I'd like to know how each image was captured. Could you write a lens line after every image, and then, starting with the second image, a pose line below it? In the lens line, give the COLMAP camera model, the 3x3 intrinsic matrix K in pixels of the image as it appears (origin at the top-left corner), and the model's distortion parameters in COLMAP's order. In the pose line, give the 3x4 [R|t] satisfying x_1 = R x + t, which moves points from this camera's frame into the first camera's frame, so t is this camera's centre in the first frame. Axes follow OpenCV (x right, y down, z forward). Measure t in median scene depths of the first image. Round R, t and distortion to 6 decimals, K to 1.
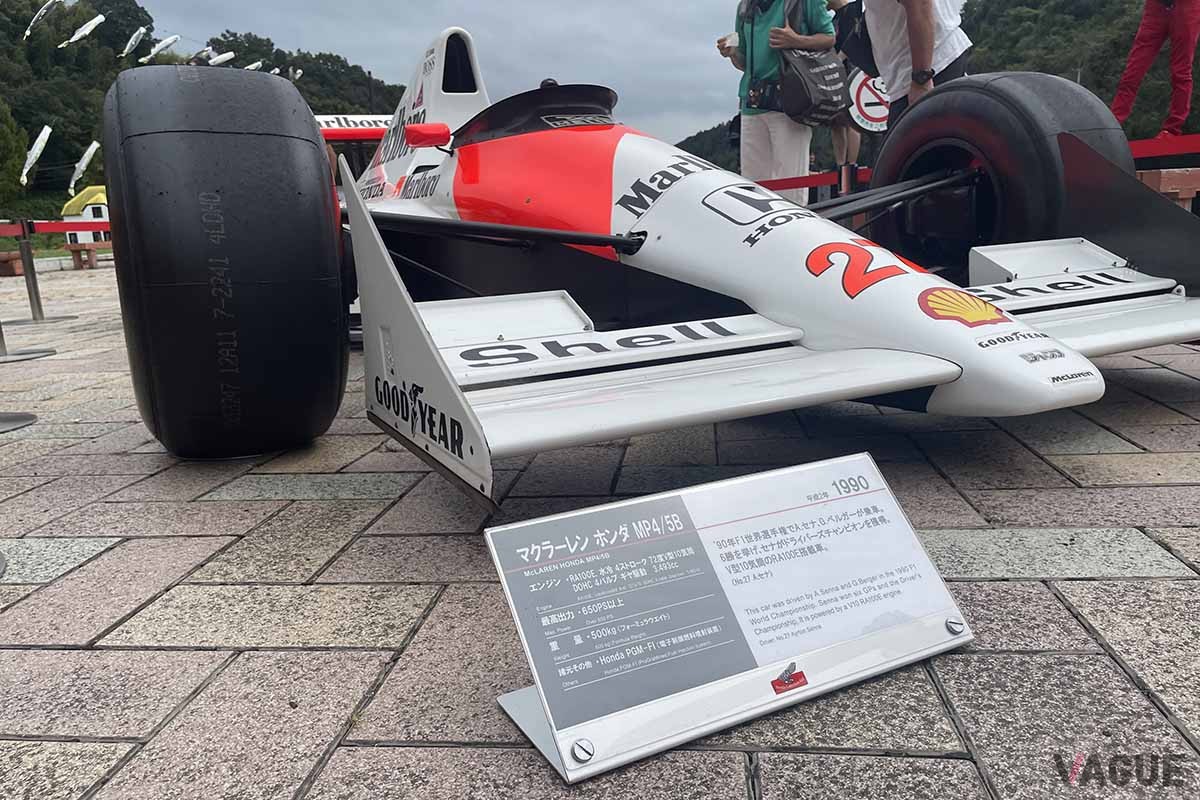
lens RADIAL K [[904.0, 0, 597.0], [0, 904.0, 436.9], [0, 0, 1]] dist [0.080513, -0.105758]
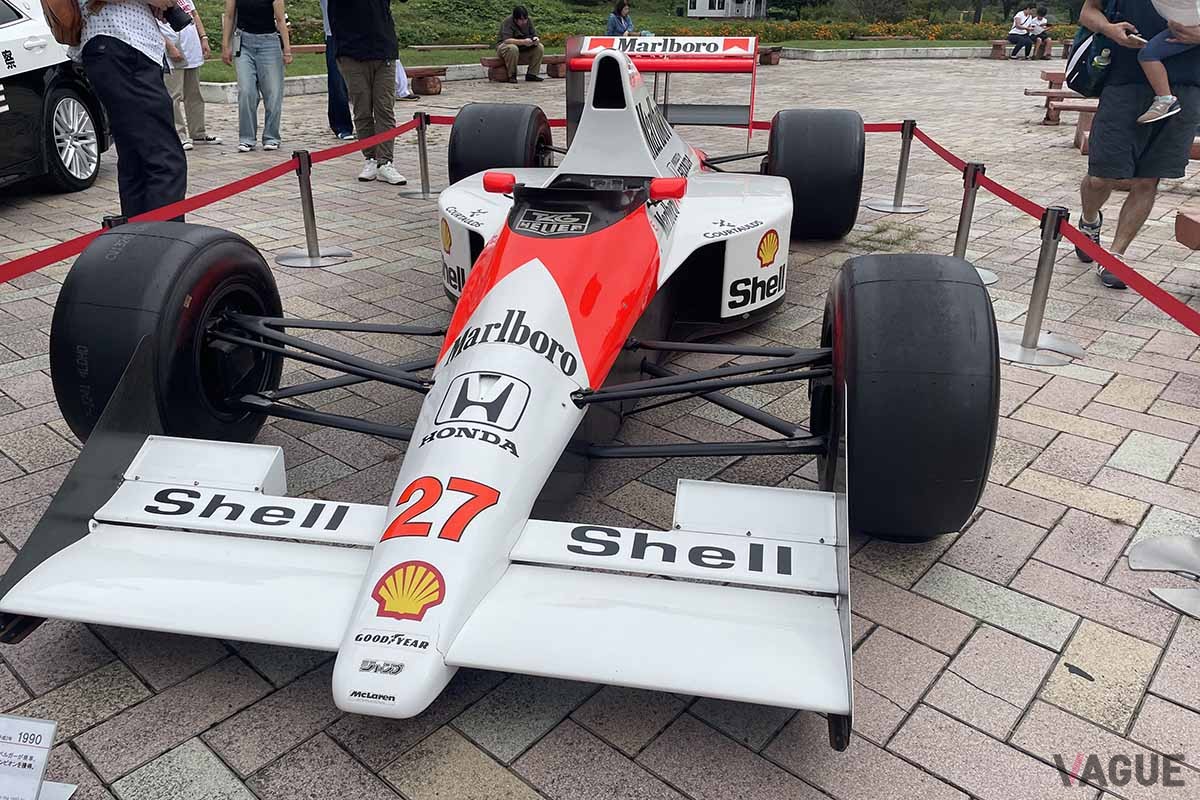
lens RADIAL K [[898.4, 0, 600.2], [0, 898.4, 392.7], [0, 0, 1]] dist [0.099672, -0.130345]
pose [[0.814911, 0.283418, -0.505563, 1.400619], [-0.184679, 0.953792, 0.237011, -0.891767], [0.549375, -0.099776, 0.829597, 0.184163]]
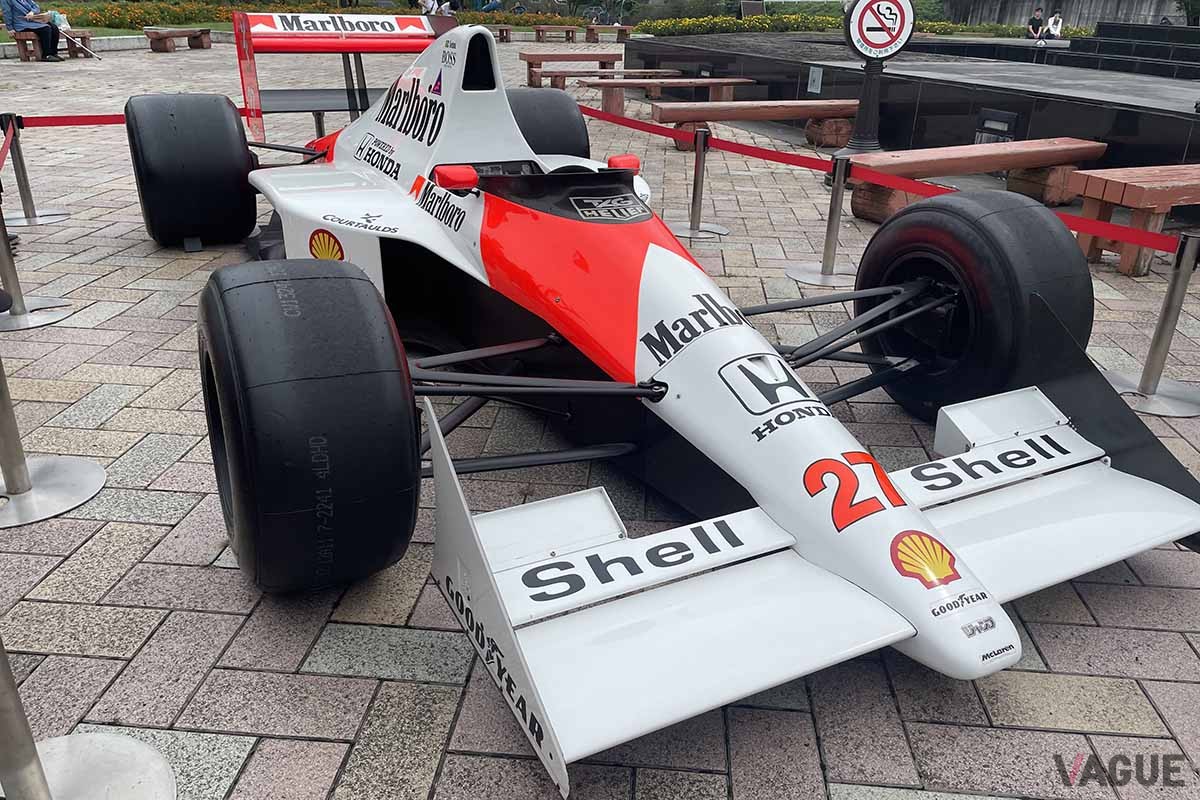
lens RADIAL K [[898.4, 0, 604.5], [0, 898.4, 413.4], [0, 0, 1]] dist [0.090816, -0.115067]
pose [[0.996098, 0.060591, 0.064167, -0.156948], [-0.071816, 0.979096, 0.190299, -0.657868], [-0.051295, -0.194164, 0.979627, -0.194939]]
